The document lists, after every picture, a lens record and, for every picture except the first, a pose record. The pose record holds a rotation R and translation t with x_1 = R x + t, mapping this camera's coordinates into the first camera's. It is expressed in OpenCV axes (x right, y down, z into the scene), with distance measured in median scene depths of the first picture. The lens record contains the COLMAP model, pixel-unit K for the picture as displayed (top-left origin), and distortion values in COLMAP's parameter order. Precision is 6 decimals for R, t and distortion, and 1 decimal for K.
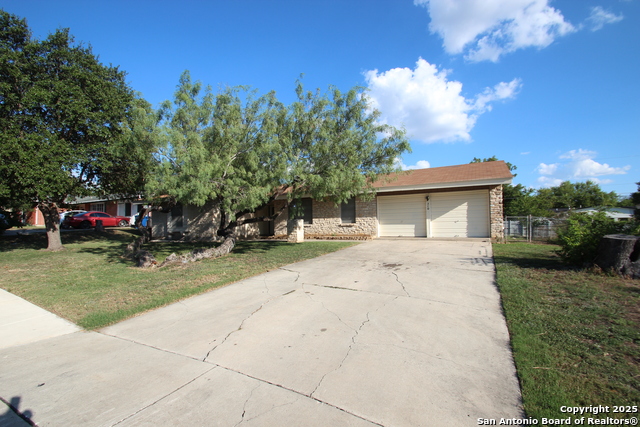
lens RADIAL K [[294.8, 0, 321.1], [0, 294.8, 212.2], [0, 0, 1]] dist [-0.001513, -0.007406]
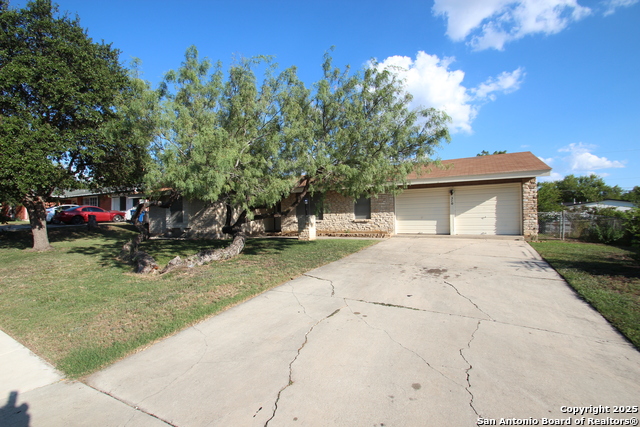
lens RADIAL K [[294.8, 0, 317.2], [0, 294.8, 212.4], [0, 0, 1]] dist [-0.001513, -0.007406]
pose [[0.999992, 0.000871, 0.003929, -0.077185], [-0.000964, 0.999722, 0.023545, -0.006417], [-0.003907, -0.023548, 0.999715, 0.113957]]
